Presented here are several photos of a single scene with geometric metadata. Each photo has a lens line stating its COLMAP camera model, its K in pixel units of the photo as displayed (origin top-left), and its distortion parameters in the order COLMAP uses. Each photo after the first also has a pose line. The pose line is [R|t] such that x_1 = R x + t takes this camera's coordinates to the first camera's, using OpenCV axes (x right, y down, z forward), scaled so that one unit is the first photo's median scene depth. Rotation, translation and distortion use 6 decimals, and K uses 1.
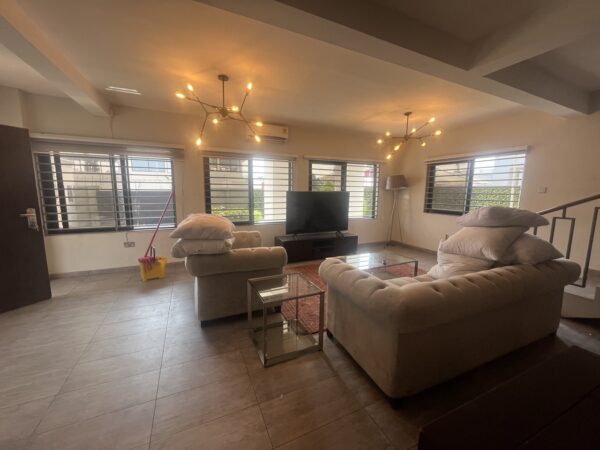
lens RADIAL K [[243.6, 0, 301.3], [0, 243.6, 223.3], [0, 0, 1]] dist [-0.001833, 0.000062]
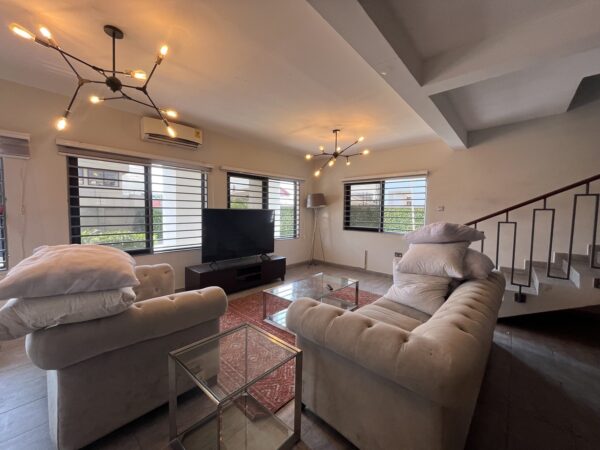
lens RADIAL K [[243.6, 0, 301.3], [0, 243.6, 223.3], [0, 0, 1]] dist [-0.001833, 0.000062]
pose [[0.919058, -0.018028, 0.393710, -0.073627], [0.048903, 0.996450, -0.068528, -0.013188], [-0.391077, 0.082235, 0.916677, 0.148808]]
